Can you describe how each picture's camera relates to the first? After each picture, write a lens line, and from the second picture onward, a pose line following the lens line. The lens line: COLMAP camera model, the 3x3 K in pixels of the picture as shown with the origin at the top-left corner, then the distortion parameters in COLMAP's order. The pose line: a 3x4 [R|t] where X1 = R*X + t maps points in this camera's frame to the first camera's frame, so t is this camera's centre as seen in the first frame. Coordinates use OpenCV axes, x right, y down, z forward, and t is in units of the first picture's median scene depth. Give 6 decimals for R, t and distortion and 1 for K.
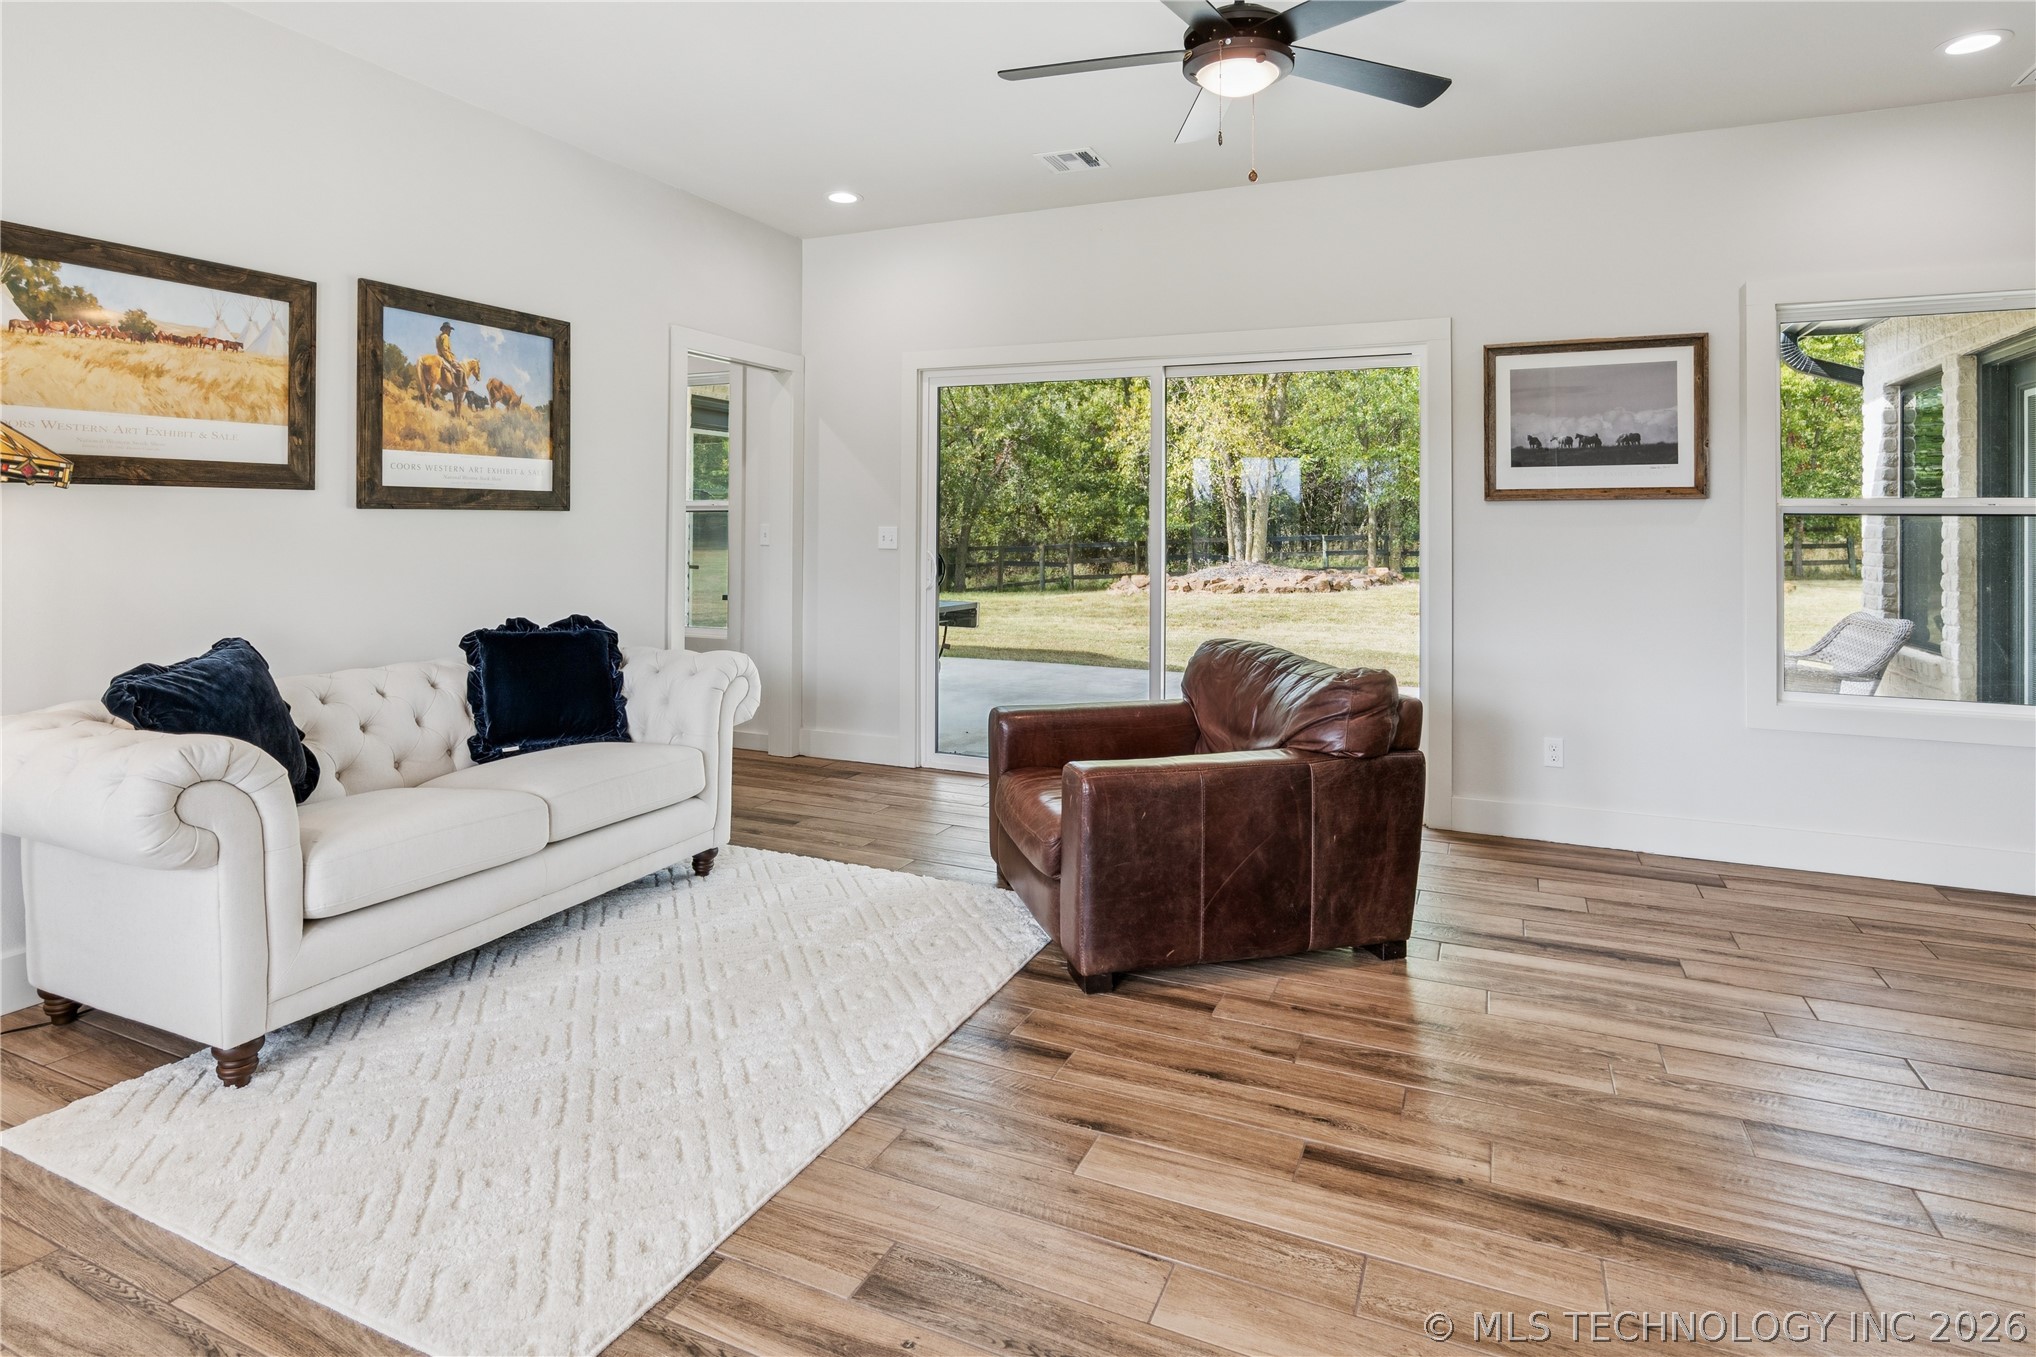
lens RADIAL K [[1045.6, 0, 1019.0], [0, 1045.6, 531.3], [0, 0, 1]] dist [-0.004214, -0.000297]
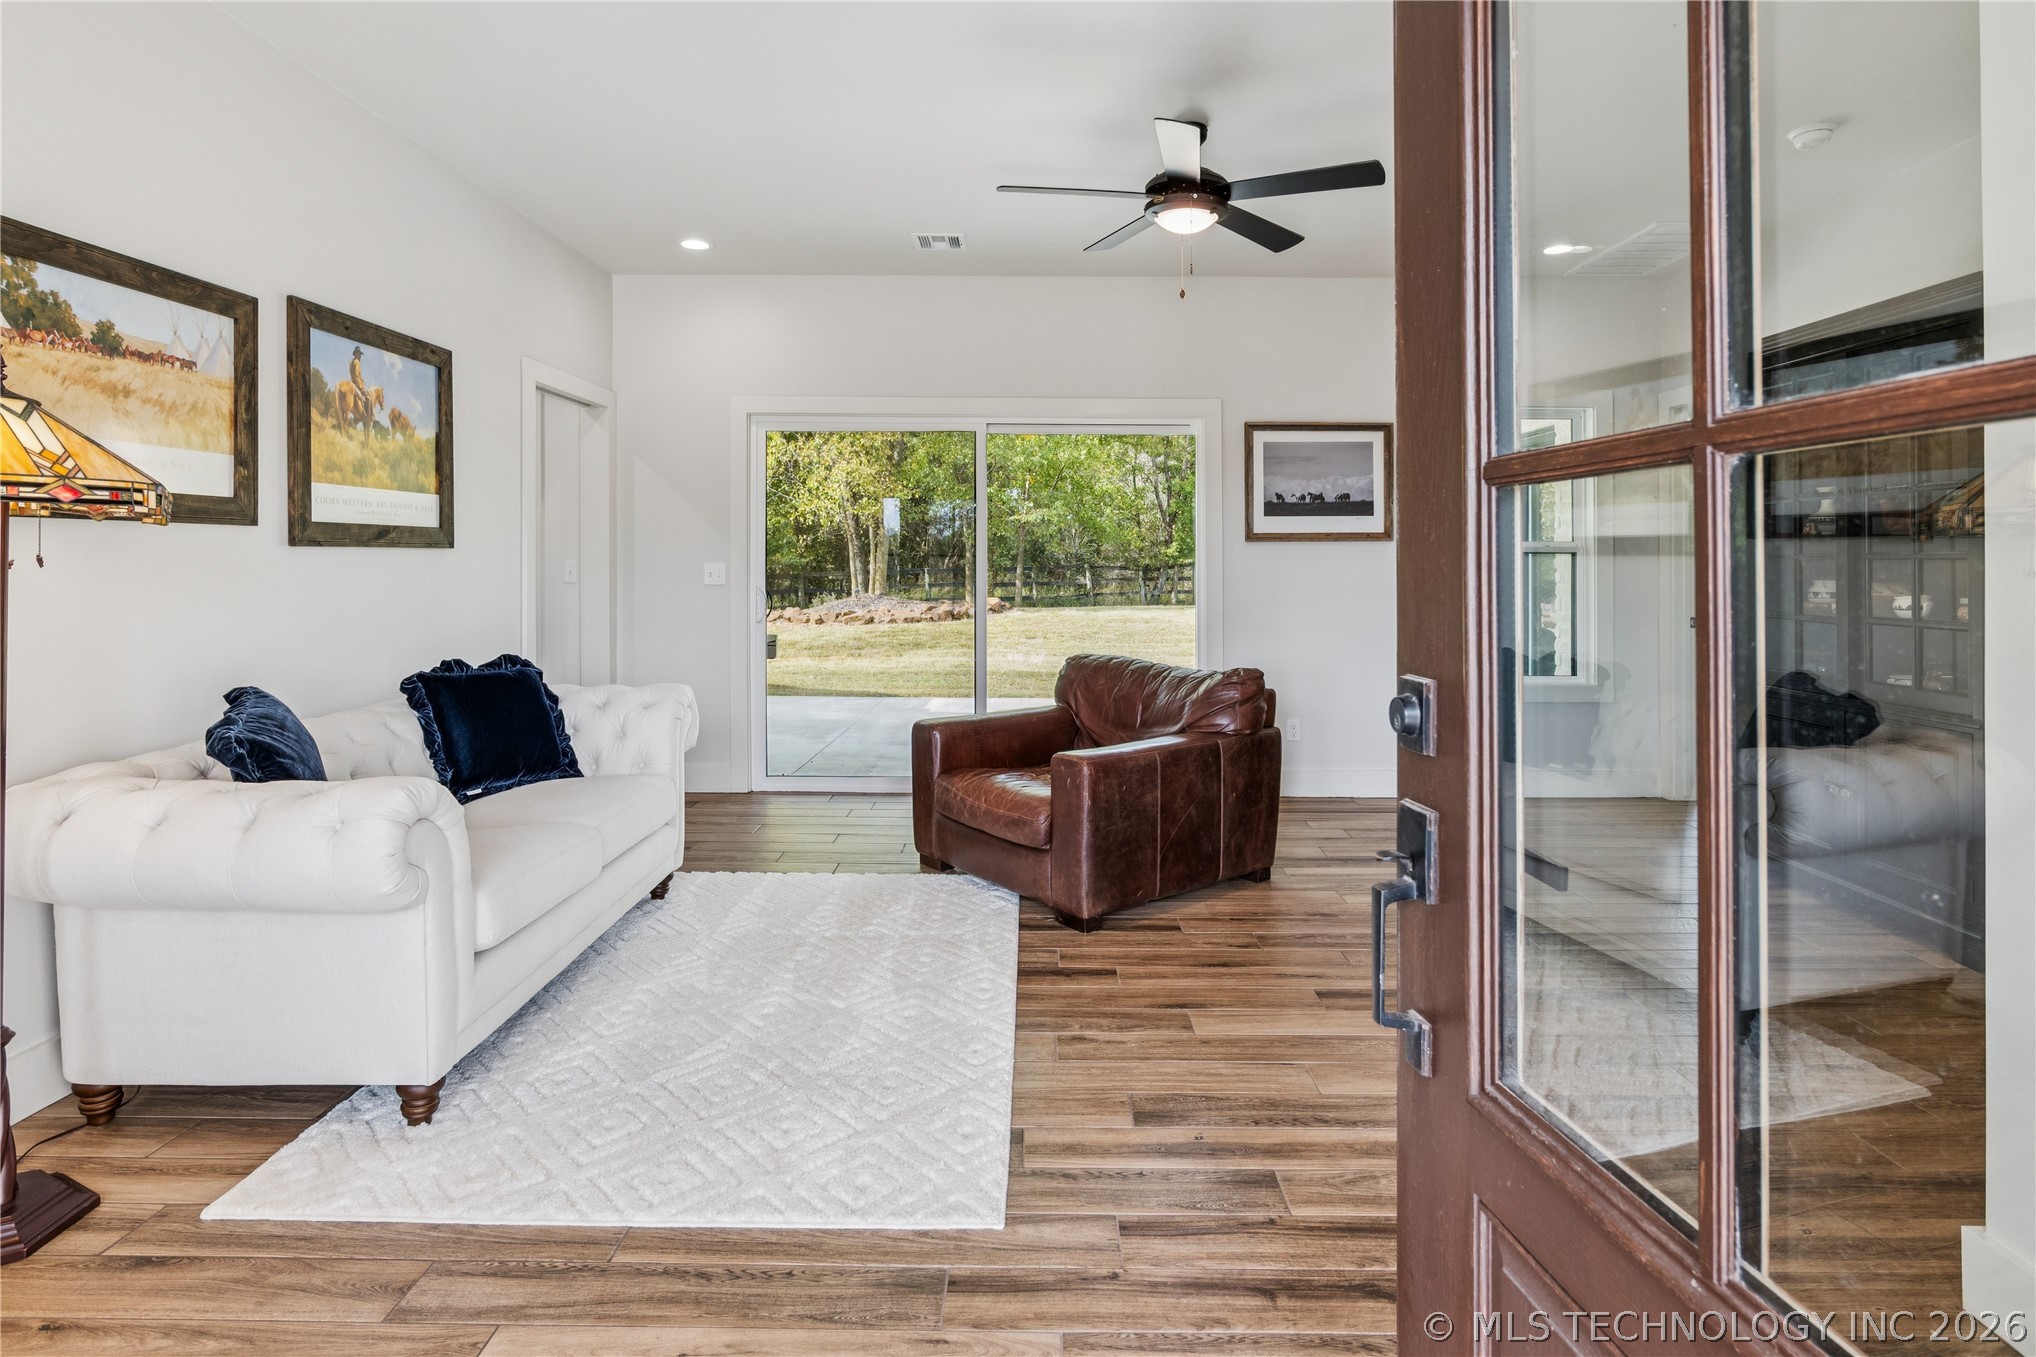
lens RADIAL K [[1018.2, 0, 1029.6], [0, 1018.2, 580.3], [0, 0, 1]] dist [-0.001327, 0.001507]
pose [[0.920059, -0.010241, 0.391646, -0.376548], [0.004612, 0.999872, 0.015311, -0.002234], [-0.391752, -0.012281, 0.919989, -0.079626]]
